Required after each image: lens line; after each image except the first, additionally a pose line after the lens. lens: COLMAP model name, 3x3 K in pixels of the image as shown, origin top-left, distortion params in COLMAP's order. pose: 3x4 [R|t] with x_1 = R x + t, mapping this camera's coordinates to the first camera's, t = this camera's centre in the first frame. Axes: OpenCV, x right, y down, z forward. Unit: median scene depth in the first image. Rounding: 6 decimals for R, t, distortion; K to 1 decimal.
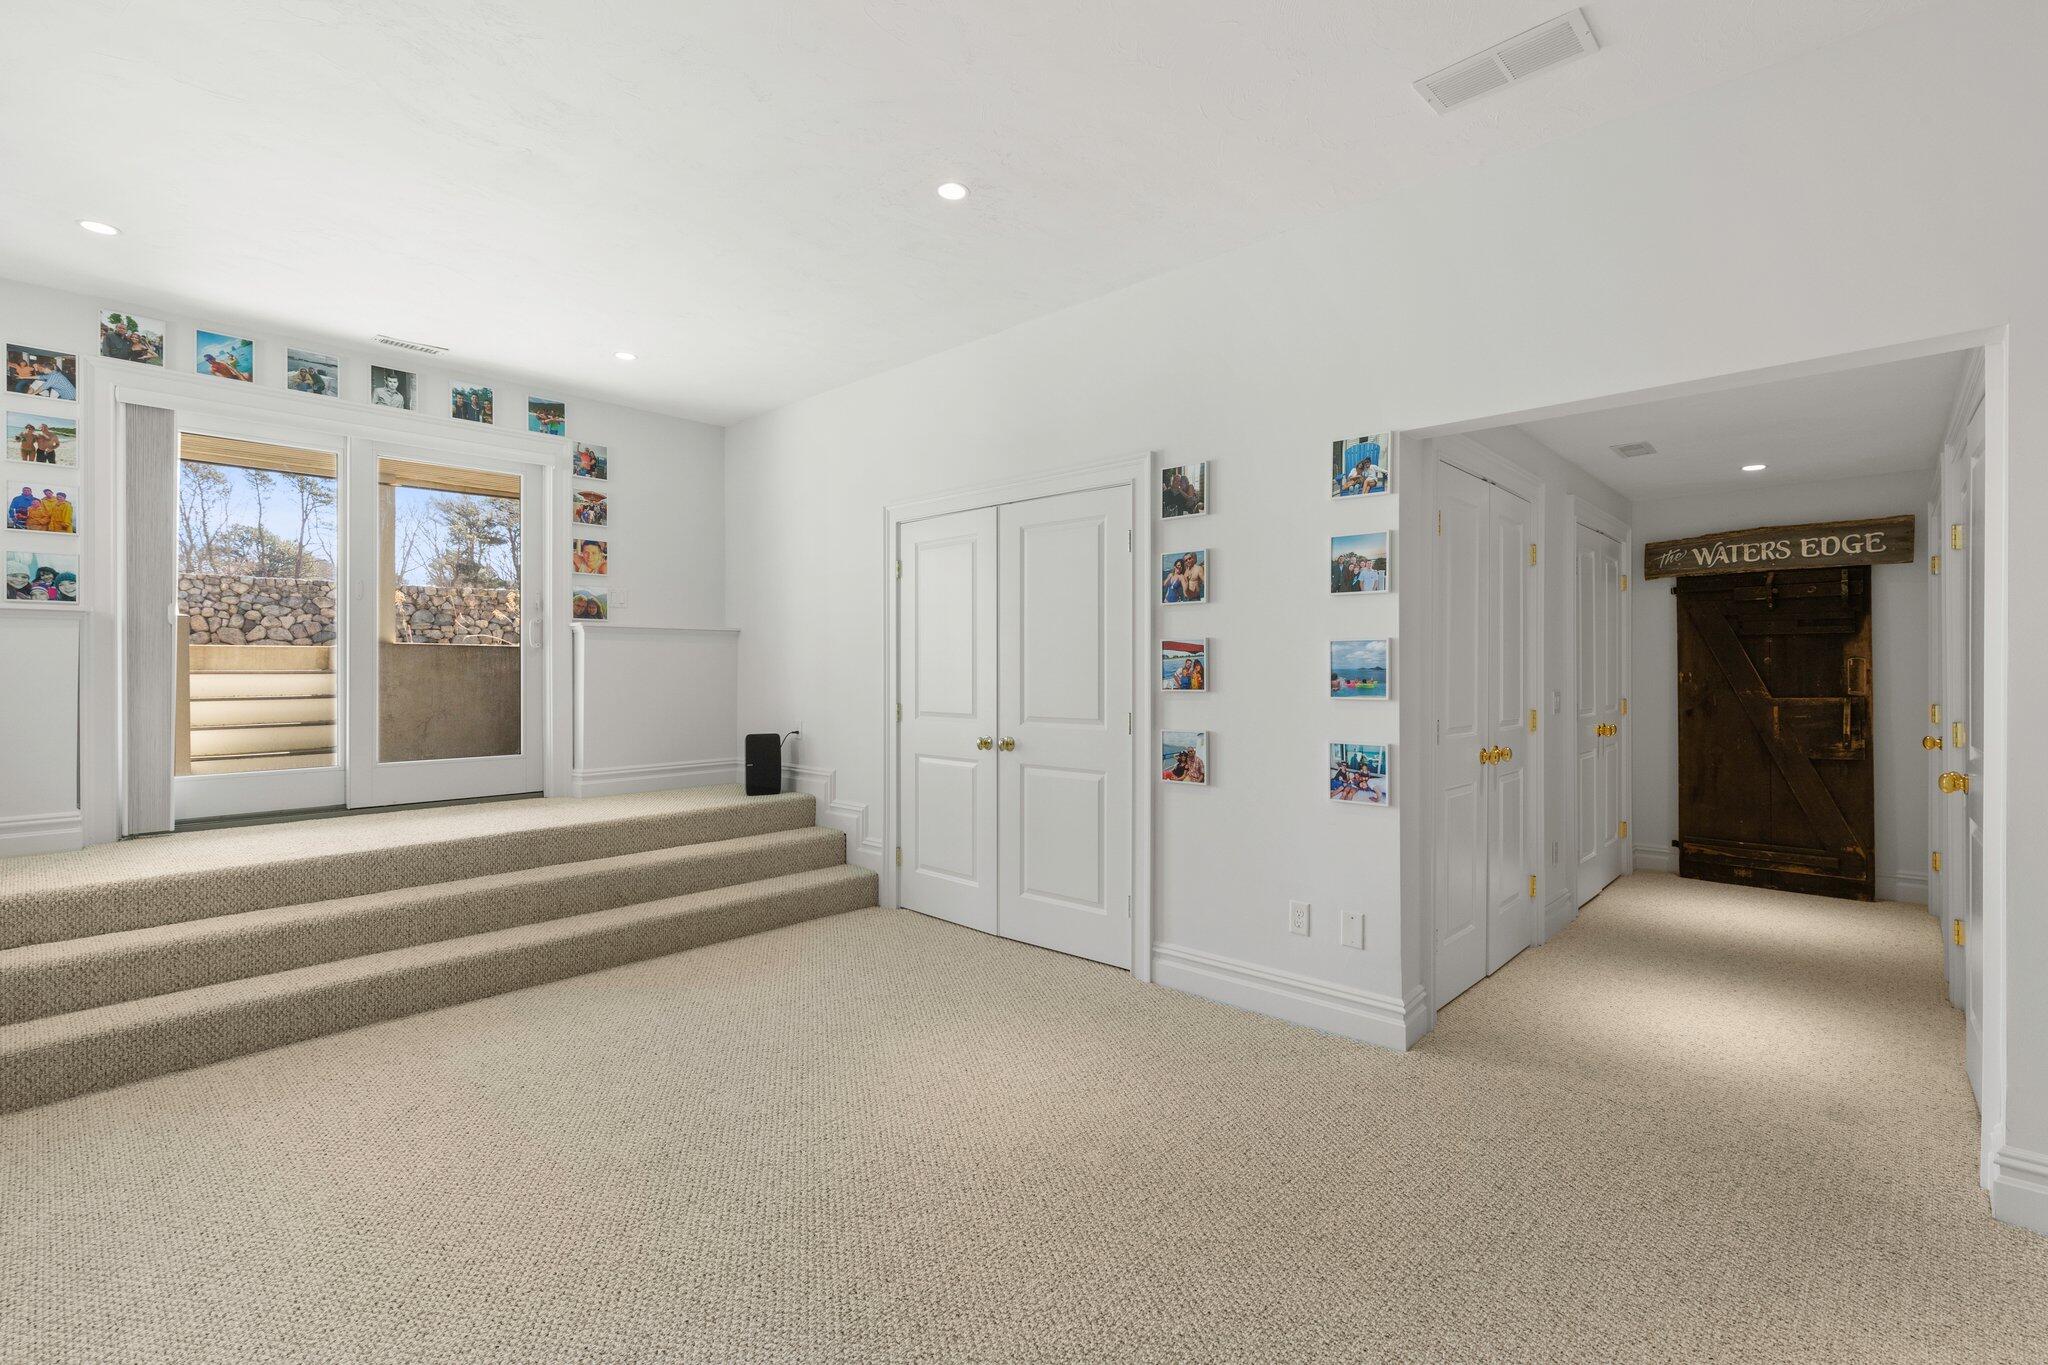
lens RADIAL K [[922.3, 0, 1033.1], [0, 922.3, 668.1], [0, 0, 1]] dist [-0.003956, 0.002372]
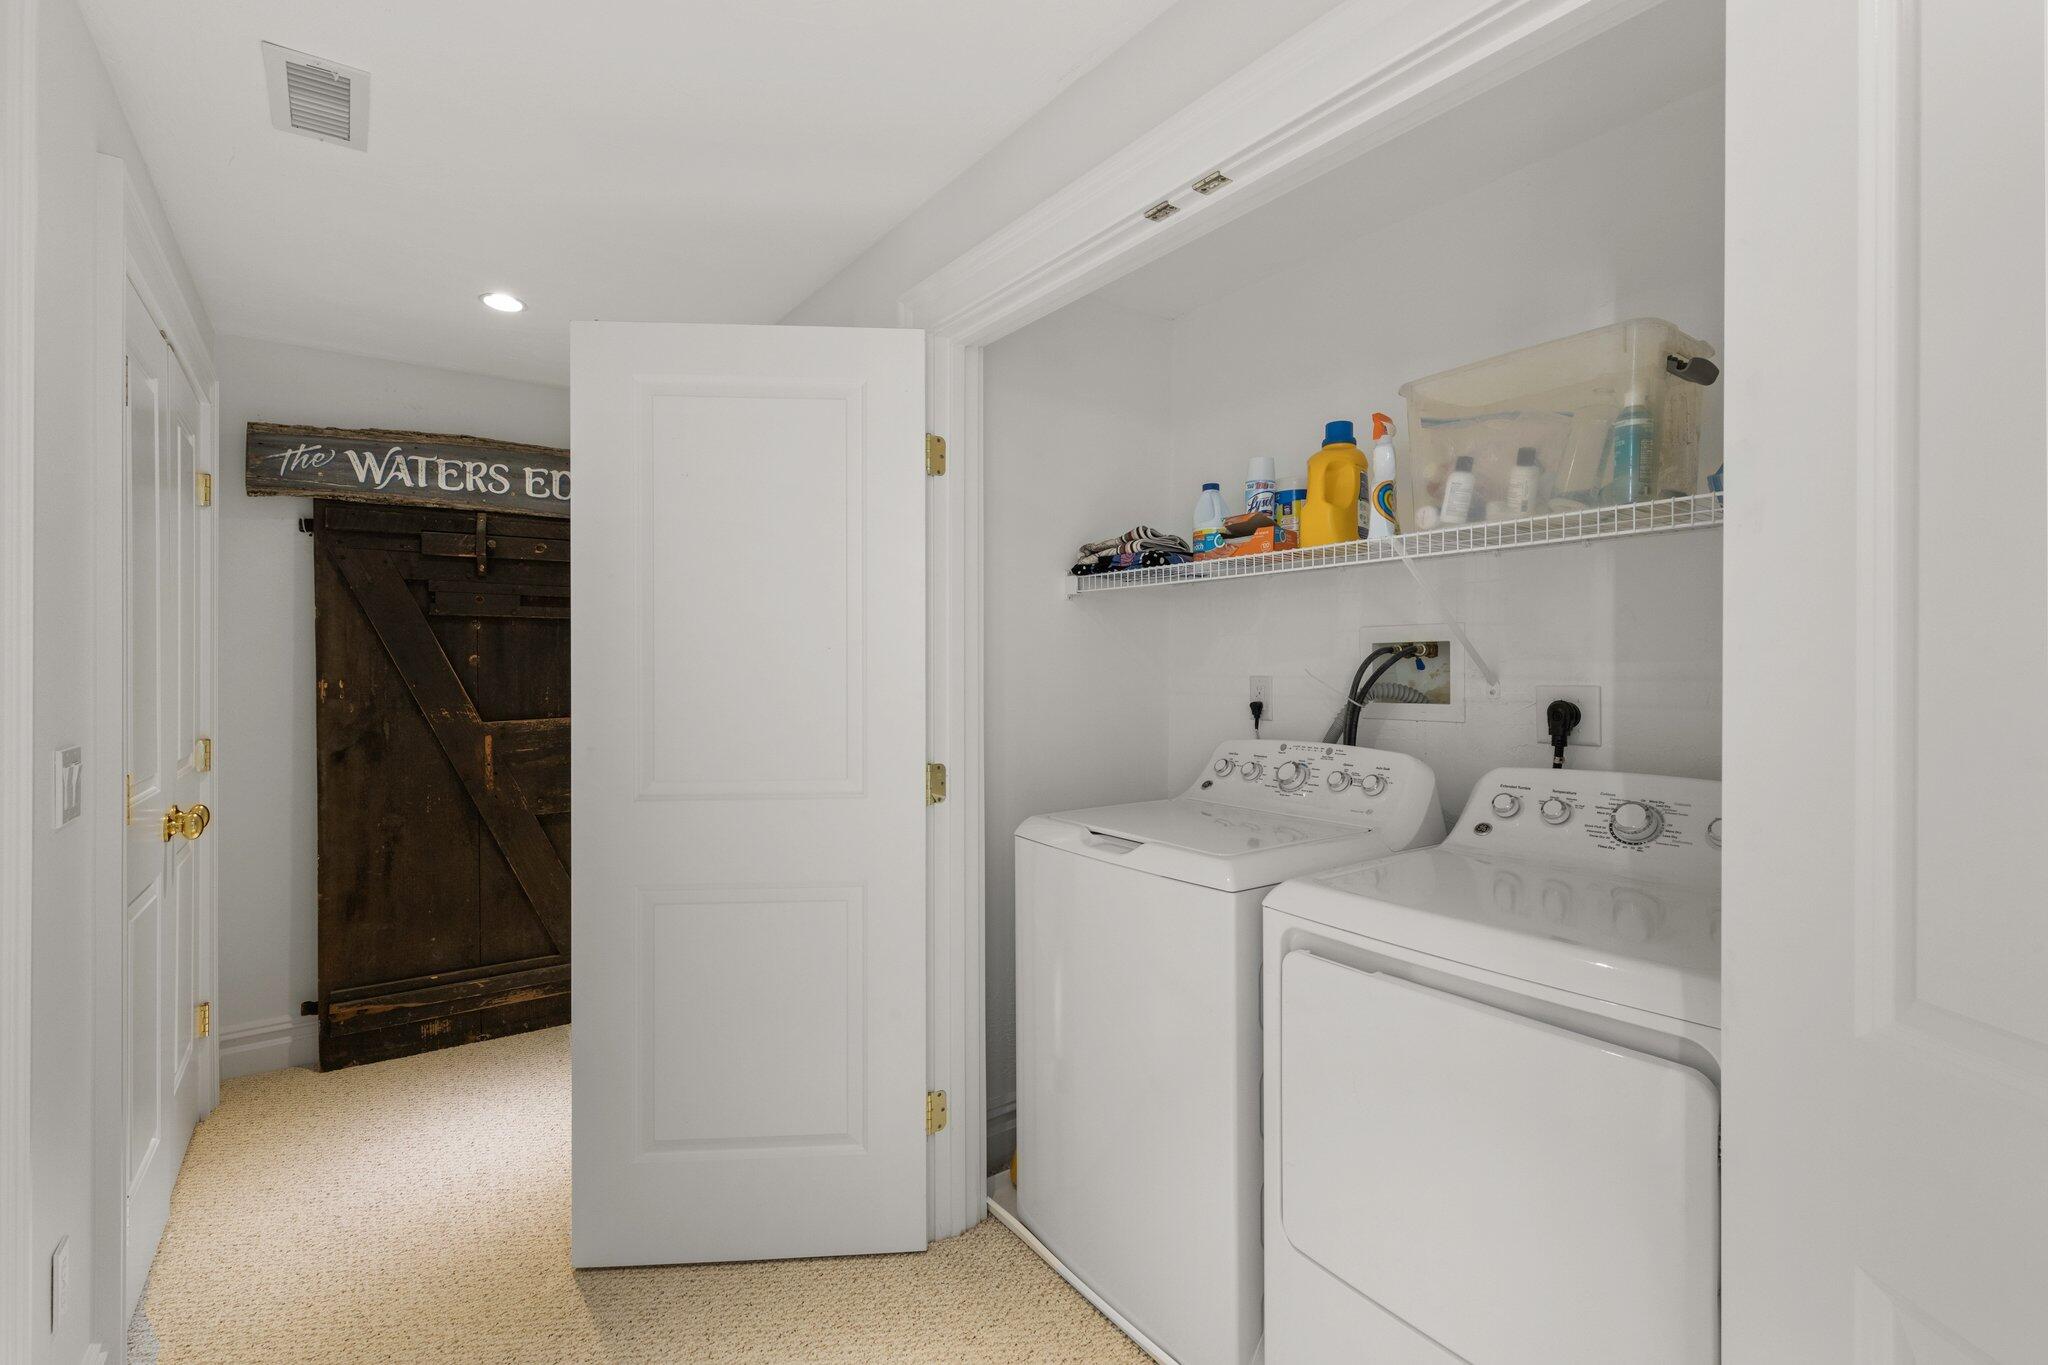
lens RADIAL K [[922.3, 0, 1043.0], [0, 922.3, 670.0], [0, 0, 1]] dist [-0.003956, 0.002372]
pose [[0.179294, 0.002474, 0.983792, 0.283514], [-0.000157, 0.999997, -0.002486, -0.000227], [-0.983796, 0.000291, 0.179294, 0.546311]]
